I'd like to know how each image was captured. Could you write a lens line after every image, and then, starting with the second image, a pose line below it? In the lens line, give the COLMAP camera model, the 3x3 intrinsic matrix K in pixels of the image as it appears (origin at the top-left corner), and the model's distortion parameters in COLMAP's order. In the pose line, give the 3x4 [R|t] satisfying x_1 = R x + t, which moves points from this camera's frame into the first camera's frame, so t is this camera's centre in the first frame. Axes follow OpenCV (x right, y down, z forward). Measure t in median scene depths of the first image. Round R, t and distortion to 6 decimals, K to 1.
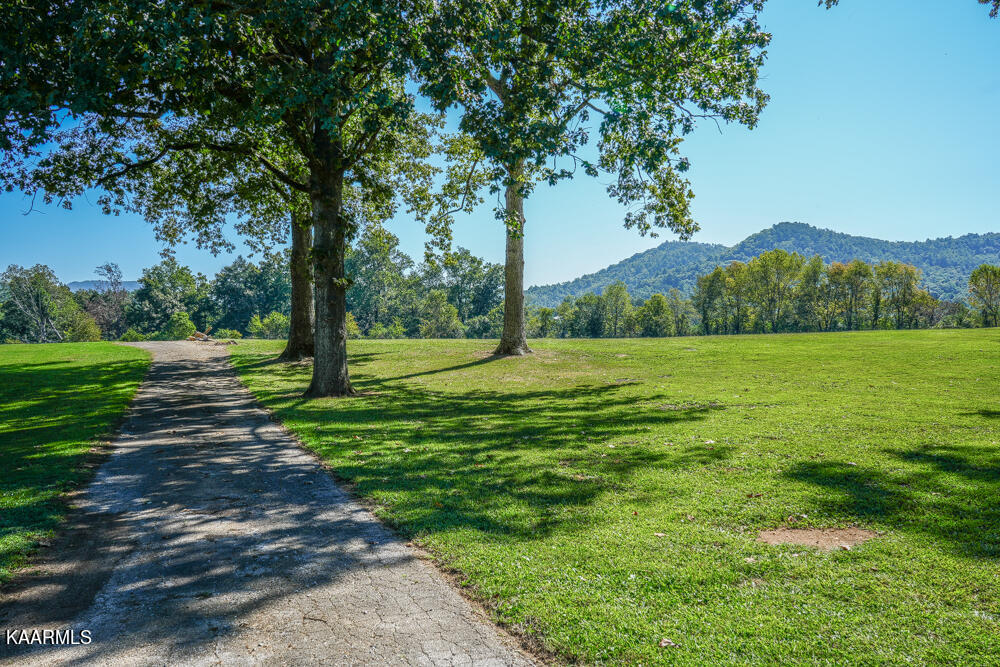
lens RADIAL K [[790.3, 0, 502.0], [0, 790.3, 336.1], [0, 0, 1]] dist [-0.005791, 0.004317]
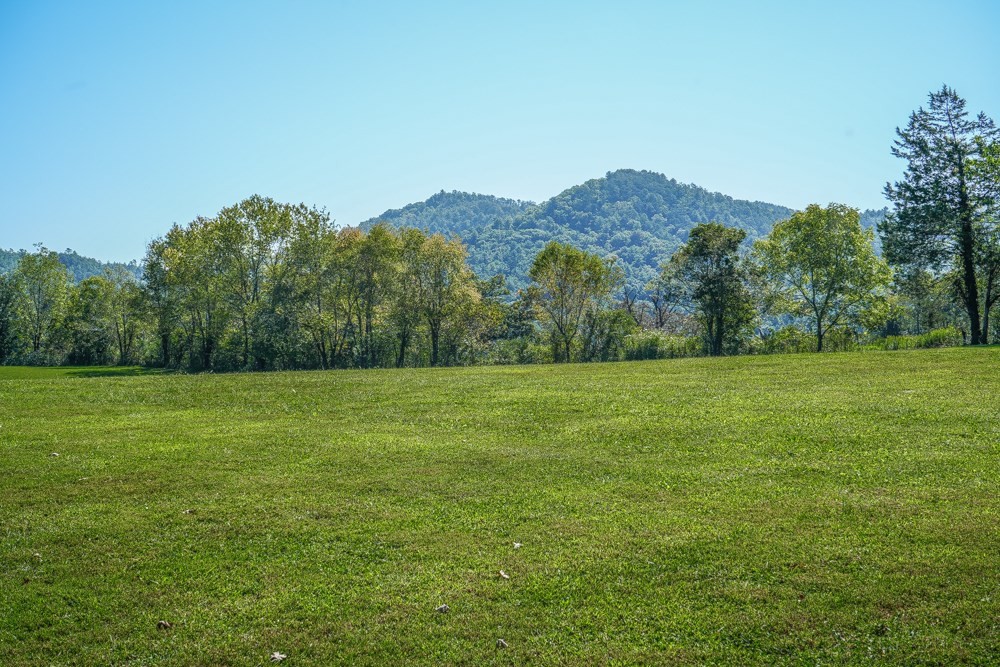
lens RADIAL K [[1388.5, 0, 500.0], [0, 1388.5, 333.5], [0, 0, 1]] dist [0.008683, 0.013703]
pose [[0.974037, 0.031637, 0.224167, 0.280062], [-0.028526, 0.999447, -0.017104, -0.011362], [-0.224584, 0.010265, 0.974401, 0.096111]]
